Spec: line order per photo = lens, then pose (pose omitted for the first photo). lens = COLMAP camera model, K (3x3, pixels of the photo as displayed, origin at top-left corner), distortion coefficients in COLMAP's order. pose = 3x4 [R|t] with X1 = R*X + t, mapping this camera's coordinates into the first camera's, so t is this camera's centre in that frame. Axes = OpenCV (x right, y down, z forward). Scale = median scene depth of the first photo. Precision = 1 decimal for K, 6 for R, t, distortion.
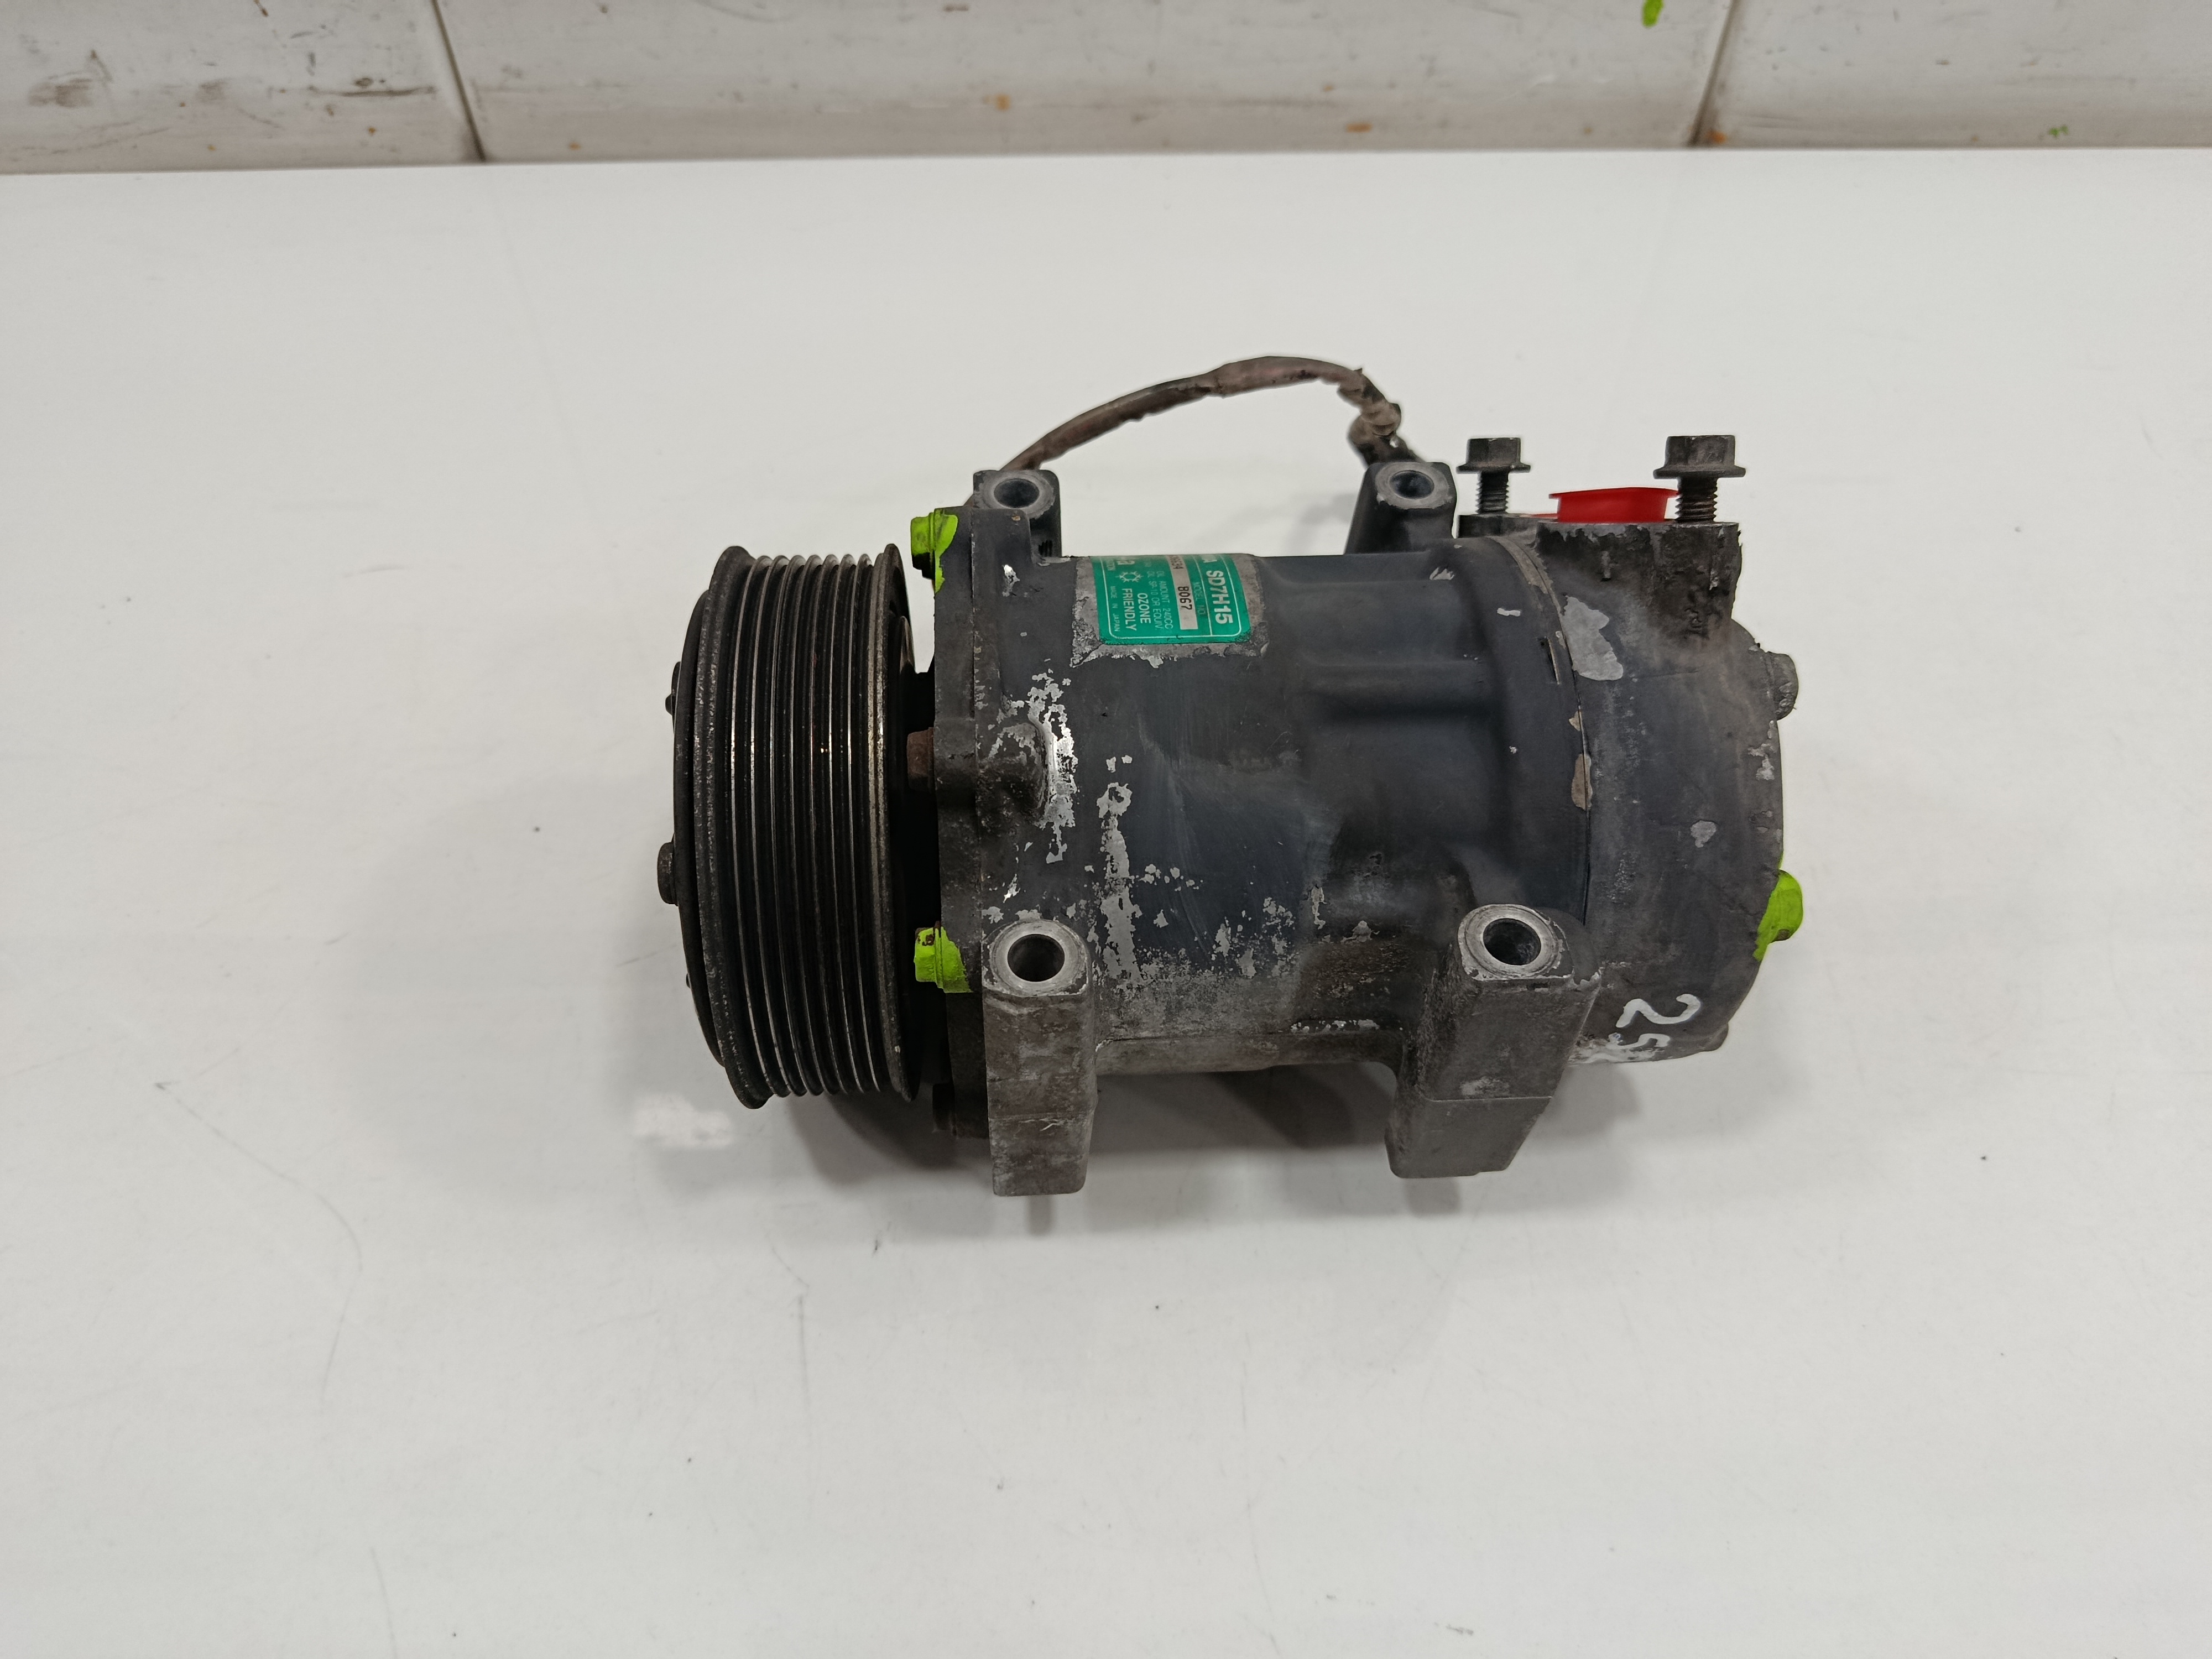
lens RADIAL K [[1532.2, 0, 1106.0], [0, 1532.2, 829.5], [0, 0, 1]] dist [0.089833, -0.000602]
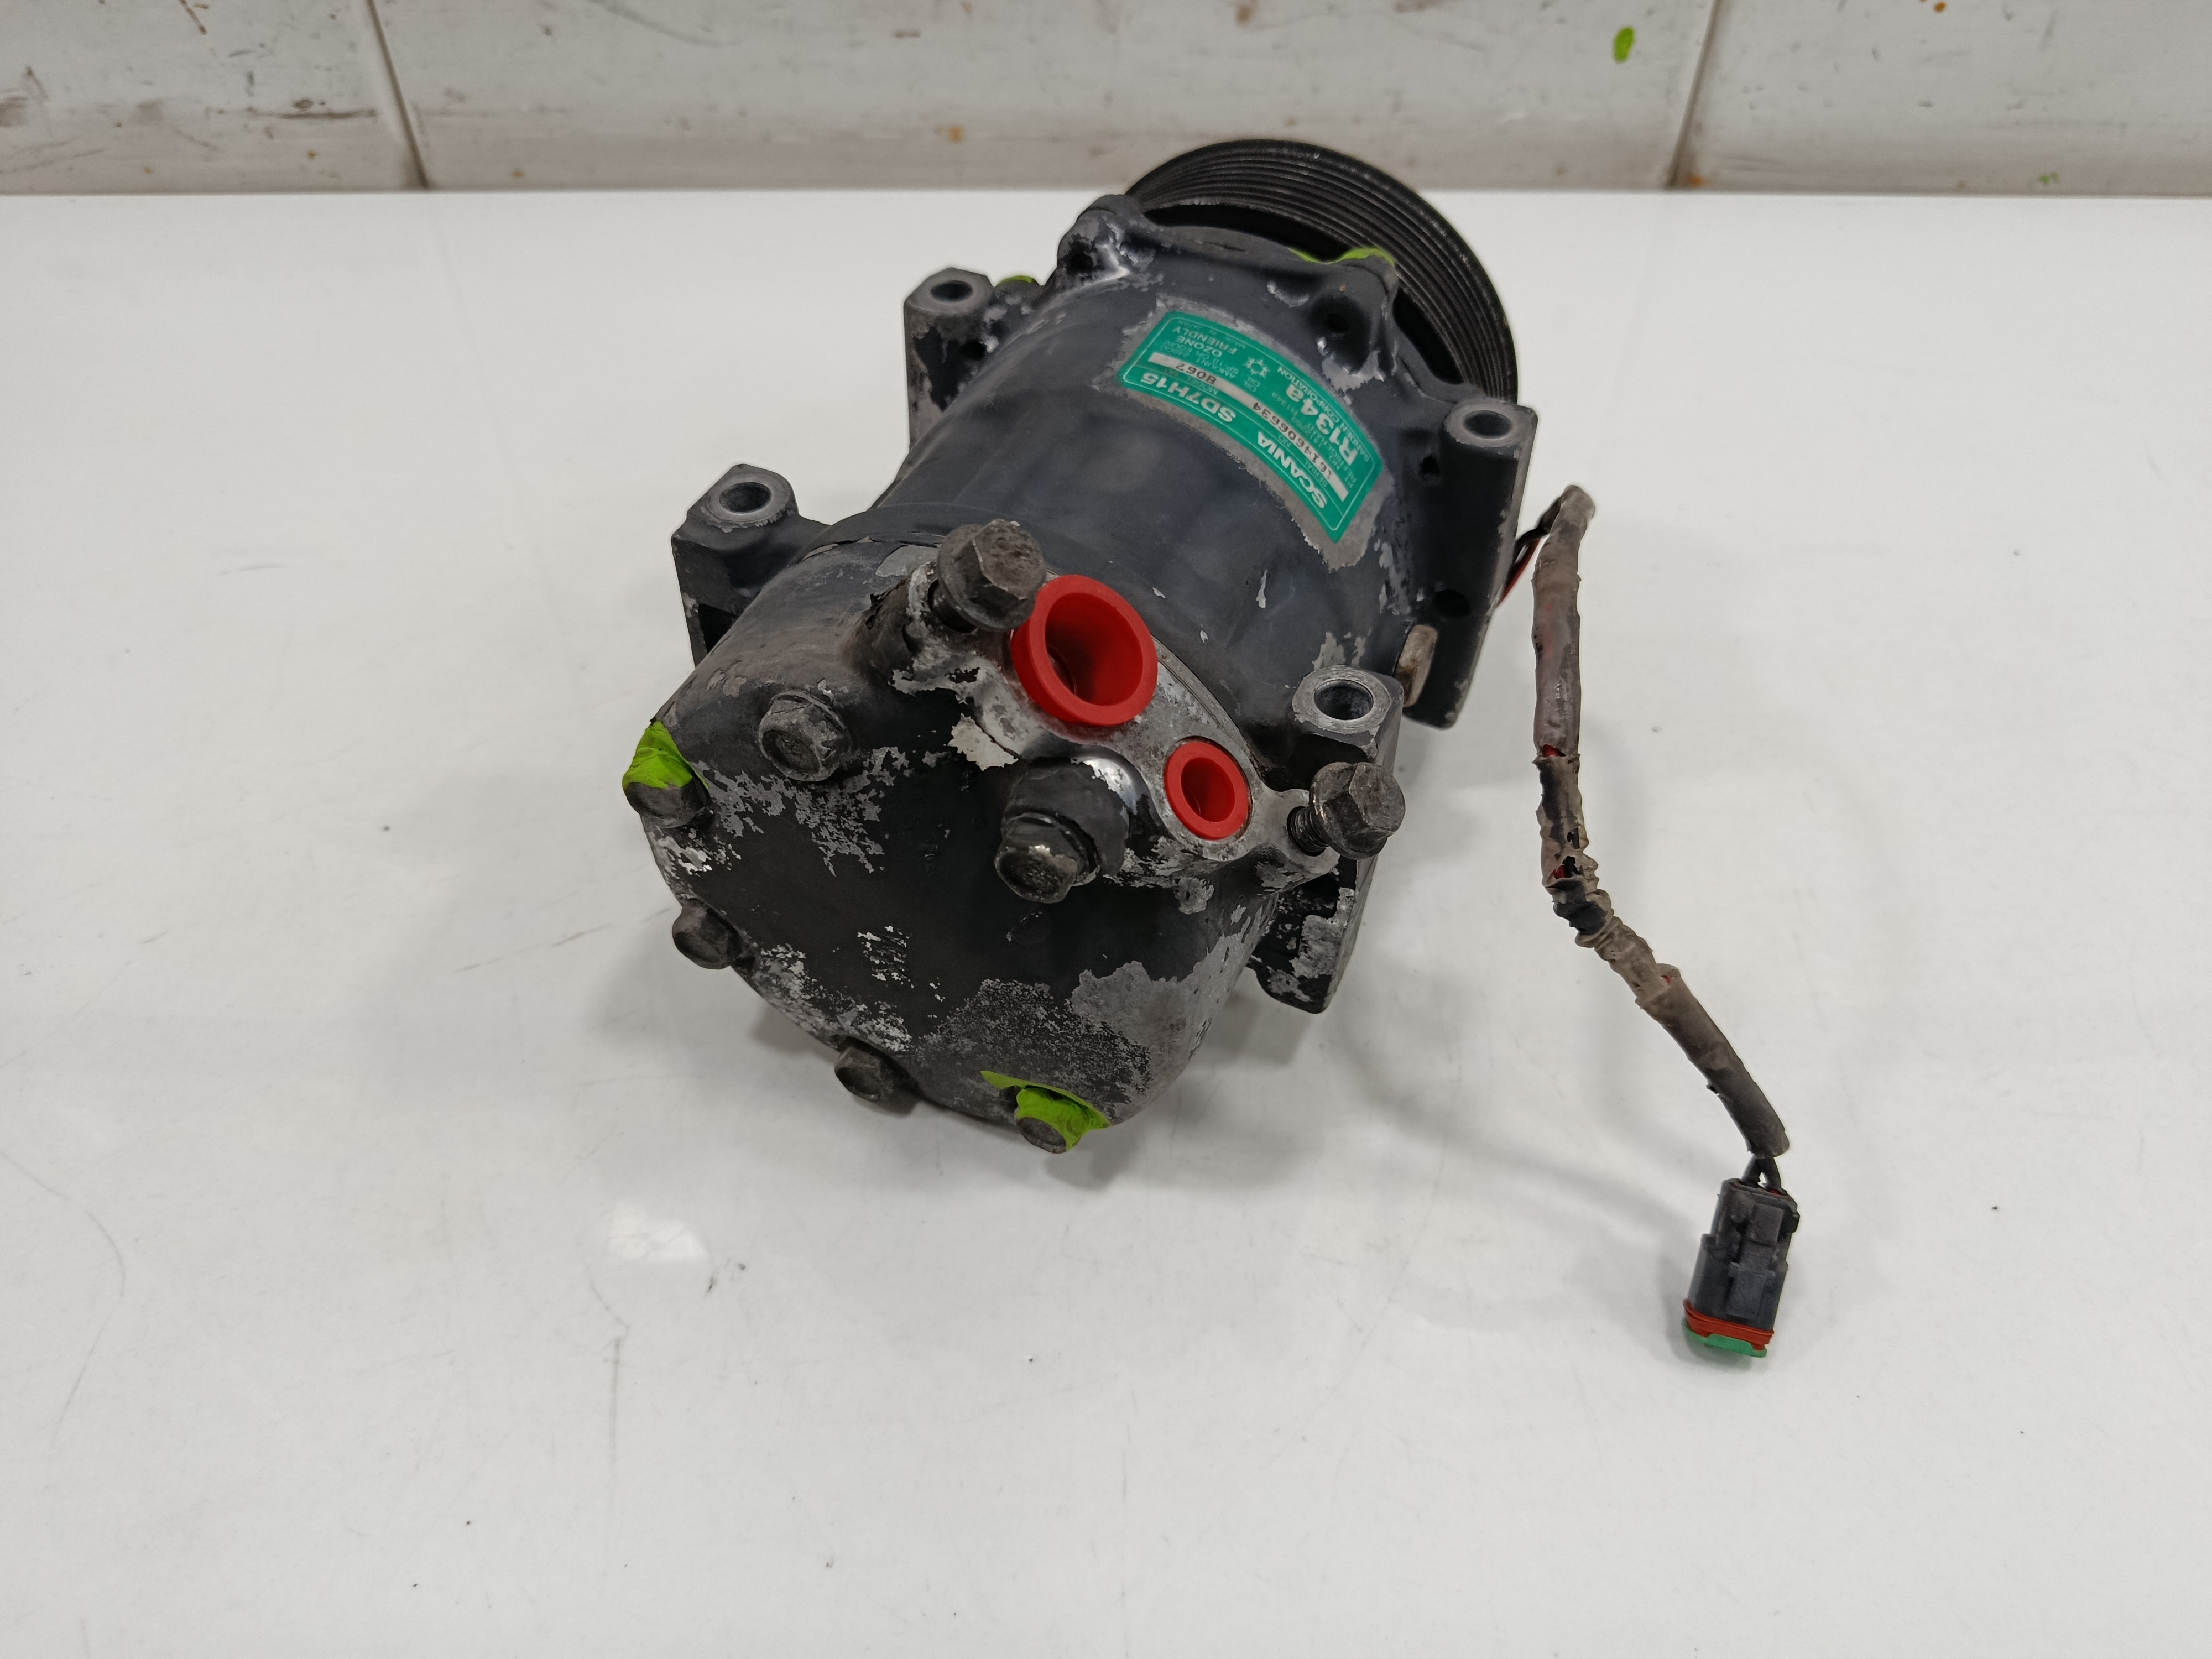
lens RADIAL K [[1532.2, 0, 1106.0], [0, 1532.2, 829.5], [0, 0, 1]] dist [0.089833, -0.000602]
pose [[-0.468329, 0.648057, -0.600575, 0.888547], [-0.701084, 0.141114, 0.698976, -0.782919], [0.537726, 0.748404, 0.388254, 0.822997]]
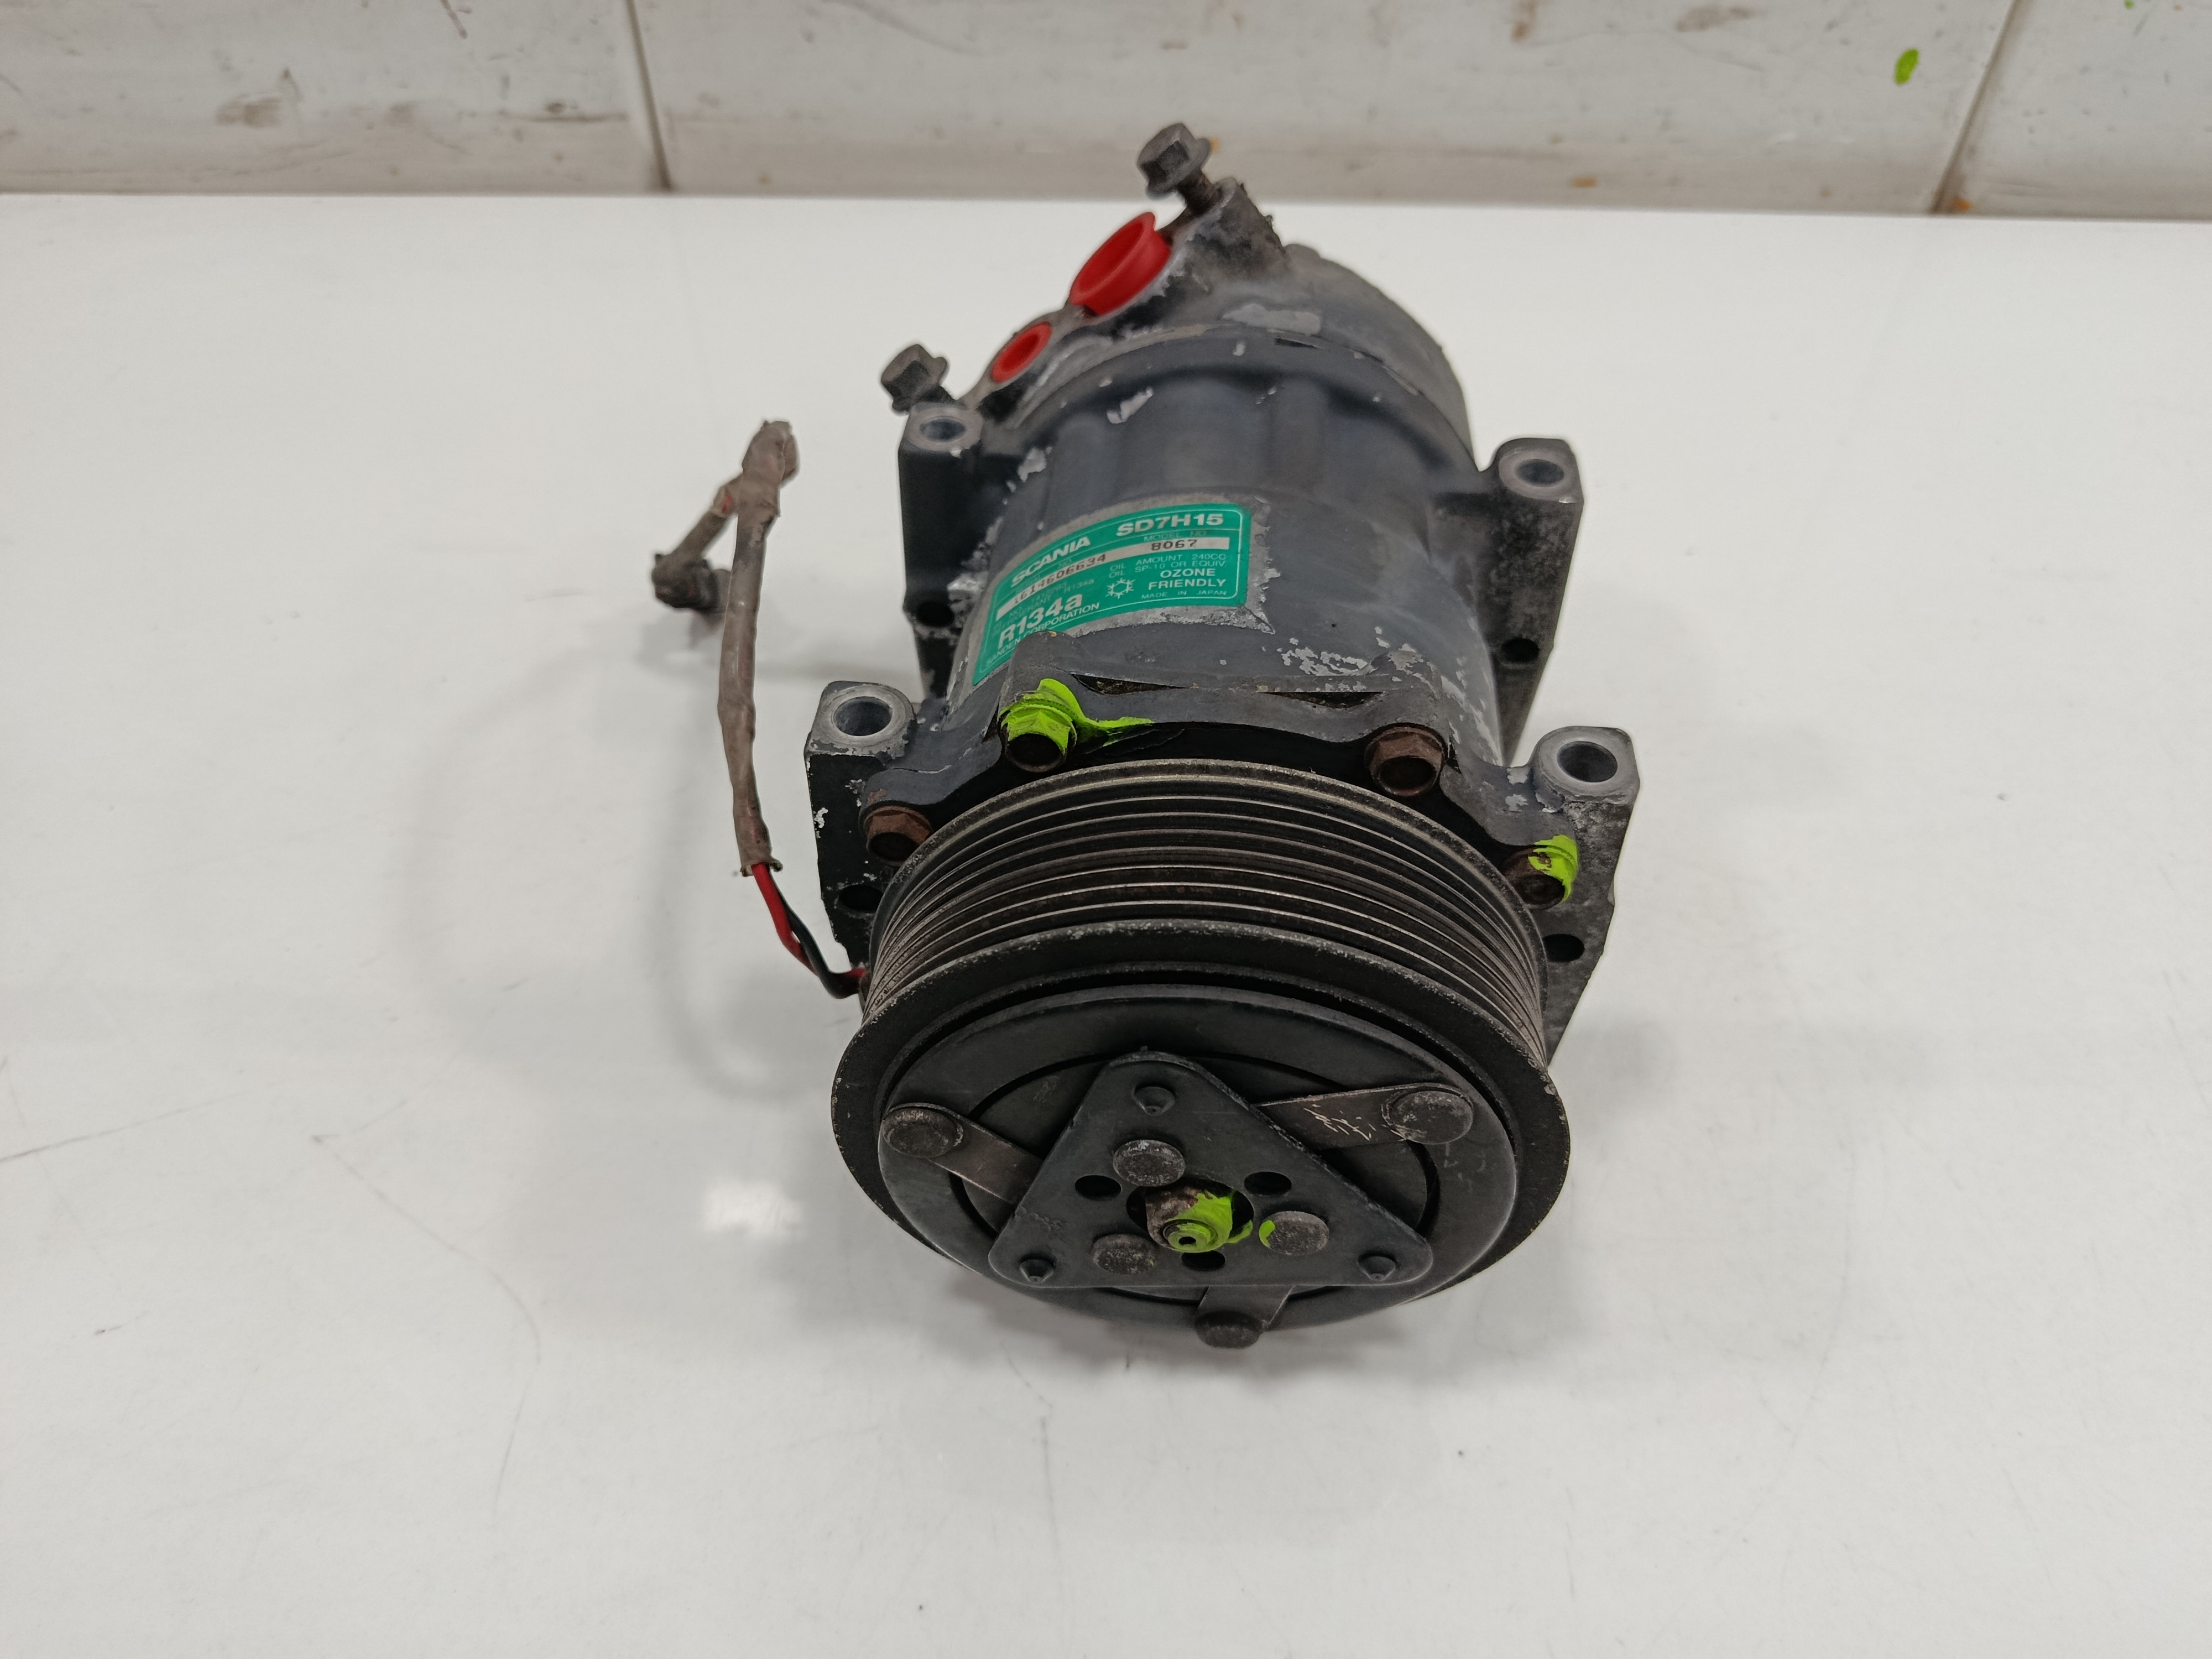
lens RADIAL K [[1532.2, 0, 1106.0], [0, 1532.2, 829.5], [0, 0, 1]] dist [0.089833, -0.000602]
pose [[0.146425, -0.743358, 0.652670, -0.690436], [0.778906, 0.493362, 0.387169, -0.462569], [-0.609808, 0.451677, 0.651247, 0.521309]]
